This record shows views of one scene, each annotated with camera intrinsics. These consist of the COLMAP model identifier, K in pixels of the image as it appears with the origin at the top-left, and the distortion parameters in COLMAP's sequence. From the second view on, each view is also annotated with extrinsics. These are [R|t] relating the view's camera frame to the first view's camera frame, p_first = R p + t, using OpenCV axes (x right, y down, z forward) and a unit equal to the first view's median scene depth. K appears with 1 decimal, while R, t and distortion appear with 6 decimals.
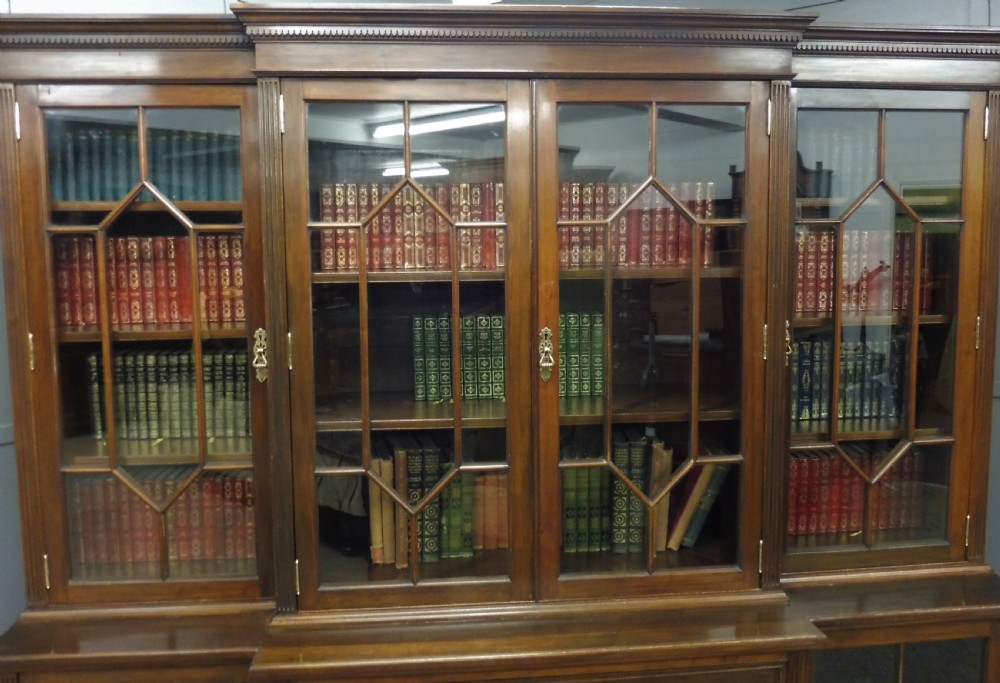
lens RADIAL K [[804.0, 0, 498.0], [0, 804.0, 318.0], [0, 0, 1]] dist [-0.036395, -0.020865]
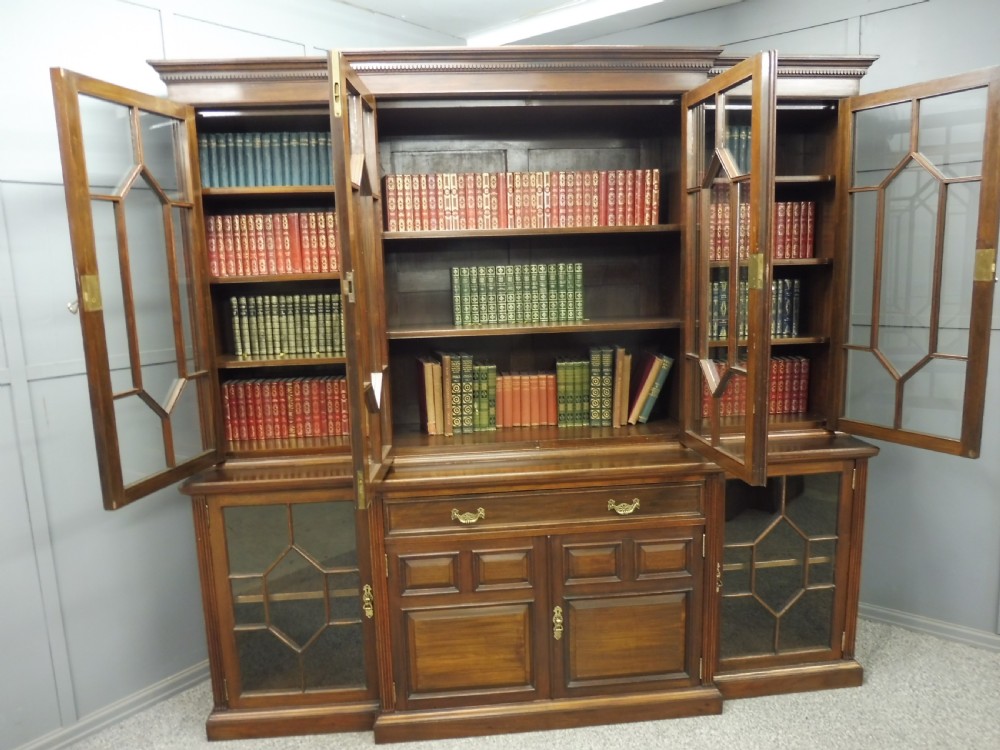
lens RADIAL K [[709.9, 0, 499.0], [0, 709.9, 381.0], [0, 0, 1]] dist [-0.042278, 0.008214]
pose [[0.999805, -0.019710, -0.001218, -0.023657], [0.019745, 0.996867, 0.076587, 0.110760], [-0.000296, -0.076596, 0.997062, -0.304694]]
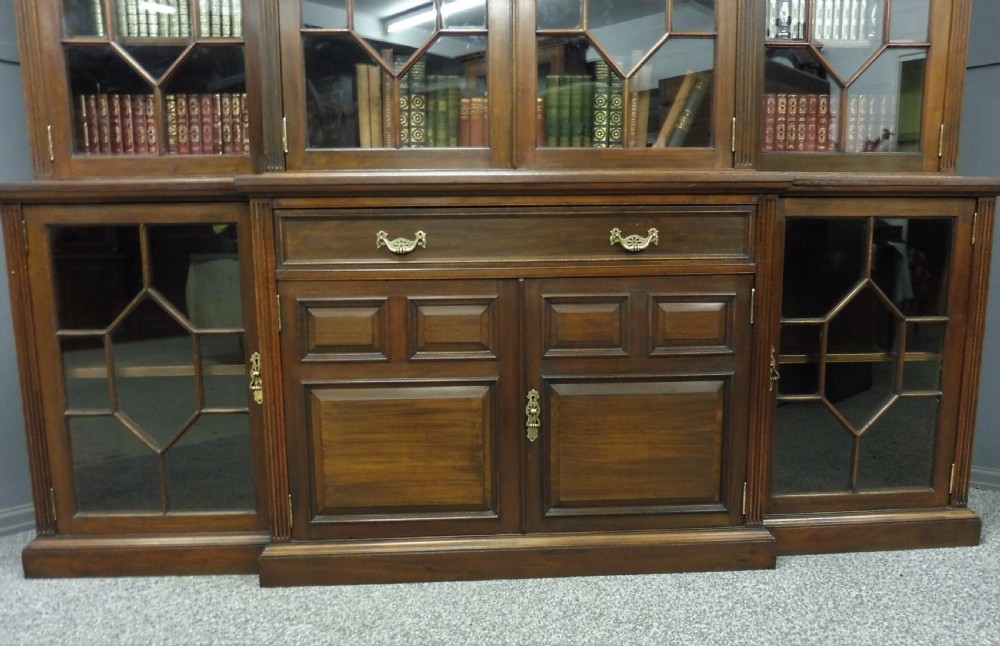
lens RADIAL K [[753.1, 0, 501.6], [0, 753.1, 376.8], [0, 0, 1]] dist [-0.042869, 0.012219]
pose [[0.999630, 0.004059, -0.026902, 0.053989], [-0.001857, 0.996681, 0.081386, 0.502057], [0.027143, -0.081306, 0.996320, 0.003712]]
